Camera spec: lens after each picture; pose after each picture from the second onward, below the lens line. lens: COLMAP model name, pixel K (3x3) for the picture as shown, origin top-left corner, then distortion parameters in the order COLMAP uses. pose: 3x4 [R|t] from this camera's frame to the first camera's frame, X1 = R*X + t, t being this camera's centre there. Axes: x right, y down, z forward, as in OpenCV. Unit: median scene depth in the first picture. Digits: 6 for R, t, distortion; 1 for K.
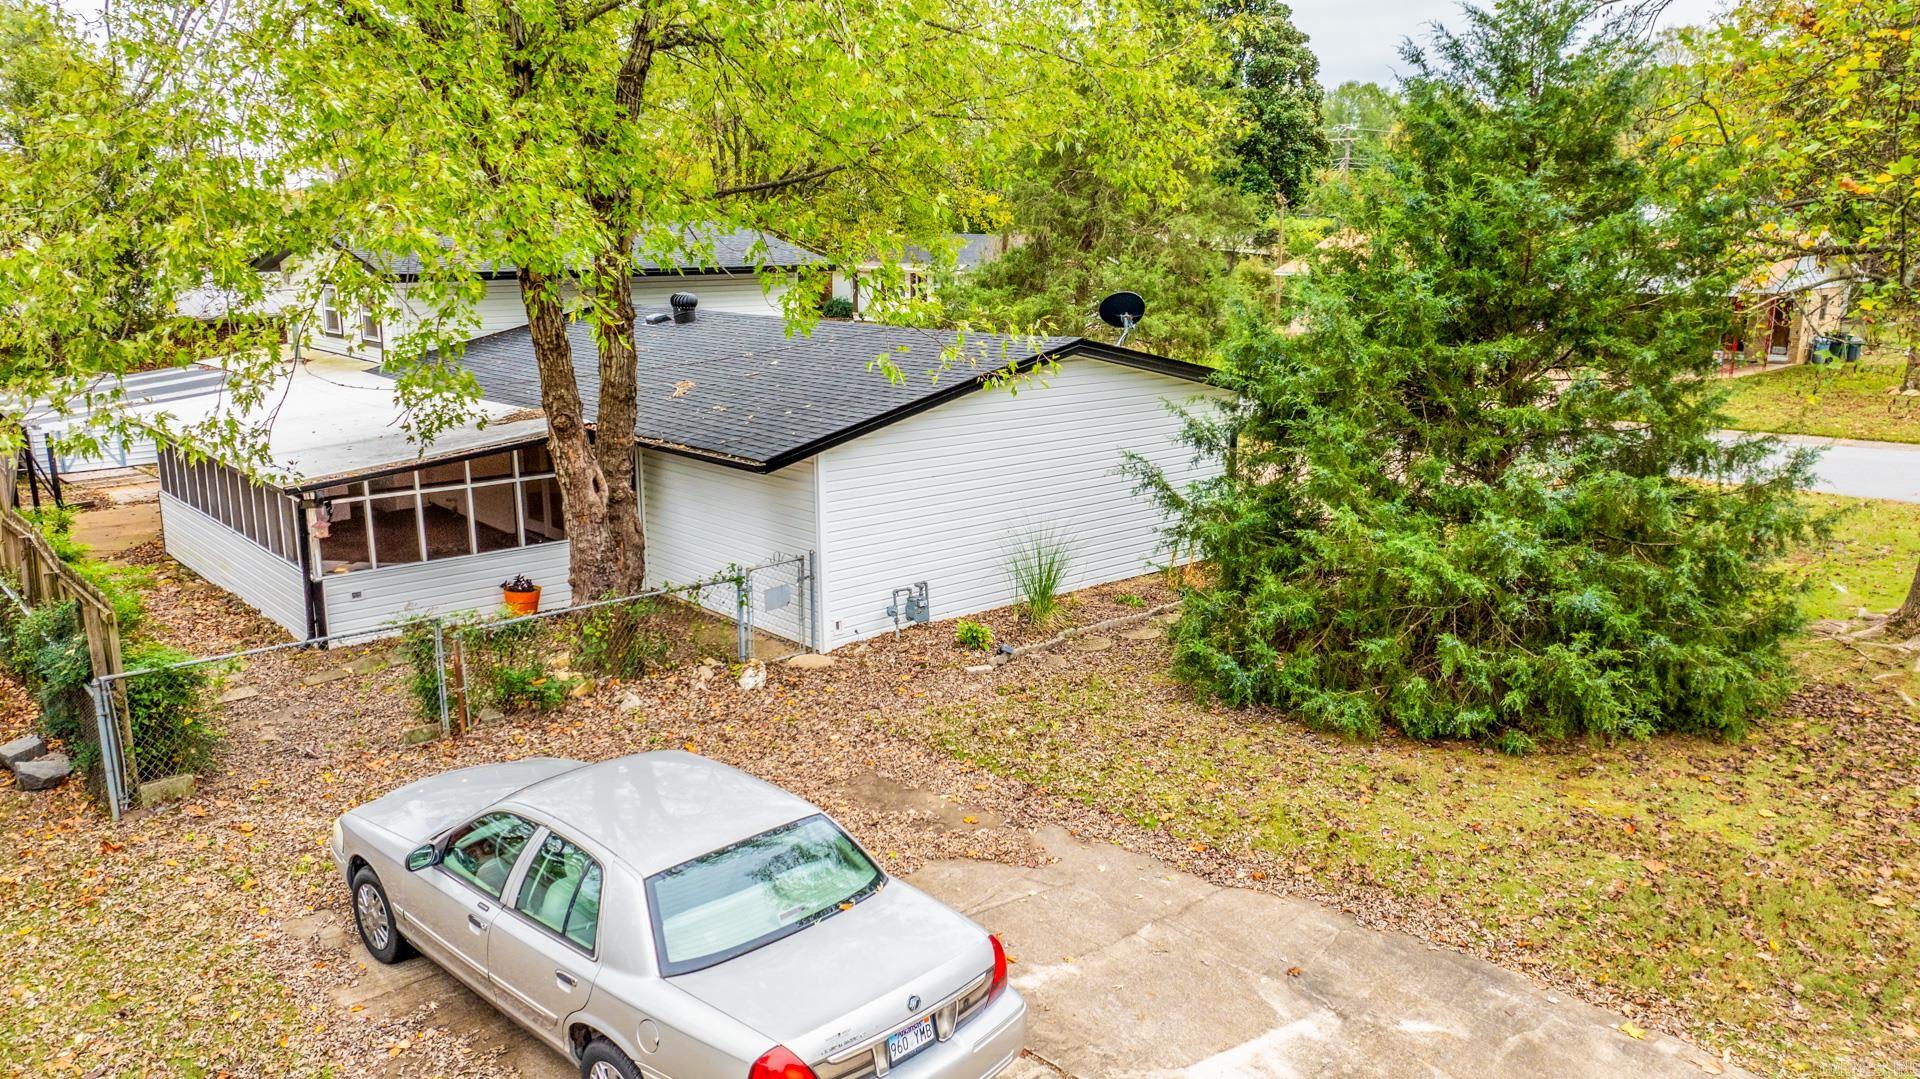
lens RADIAL K [[1356.7, 0, 960.0], [0, 1356.7, 539.5], [0, 0, 1]] dist [-0.029224, -0.000997]
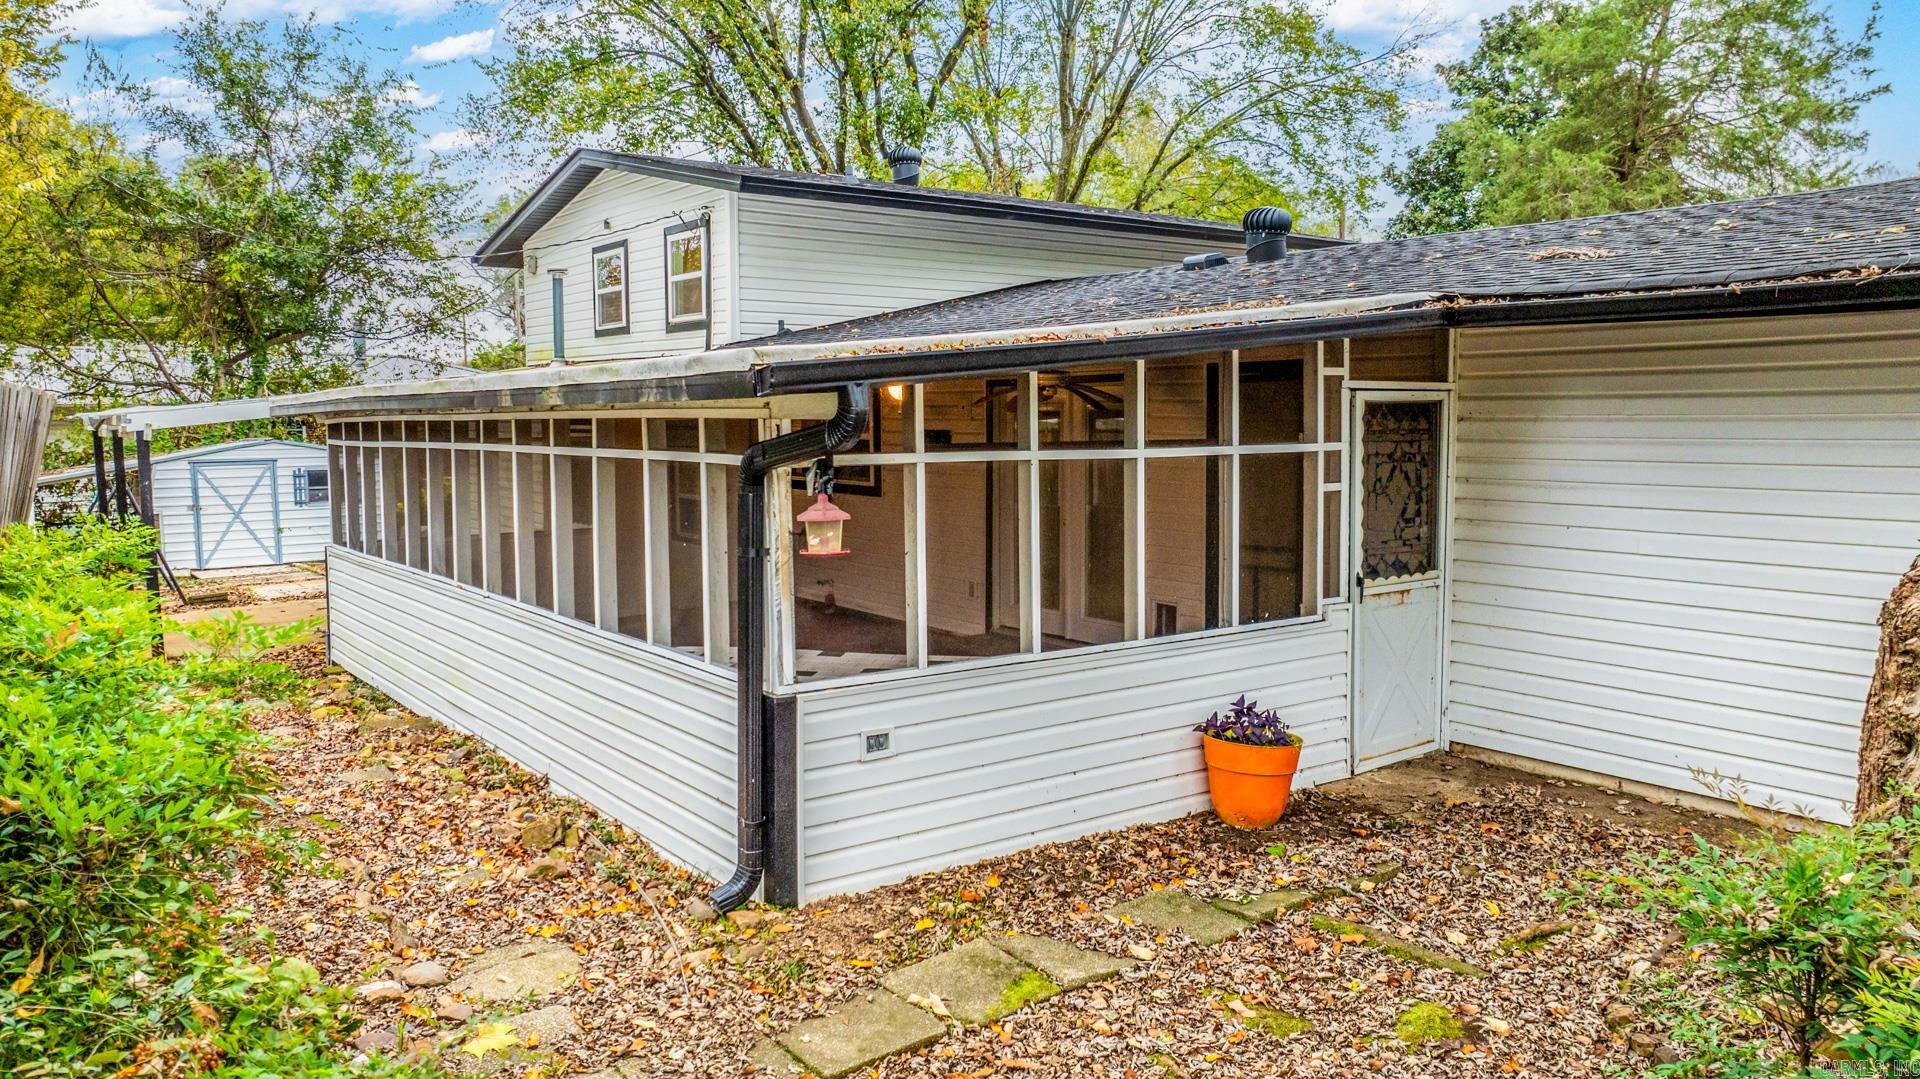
lens RADIAL K [[1356.7, 0, 960.0], [0, 1356.7, 539.5], [0, 0, 1]] dist [-0.029224, -0.000997]
pose [[0.995474, 0.005173, -0.094895, -0.358558], [-0.017020, 0.992078, -0.124463, 0.029657], [0.093500, 0.125515, 0.987676, 0.600278]]
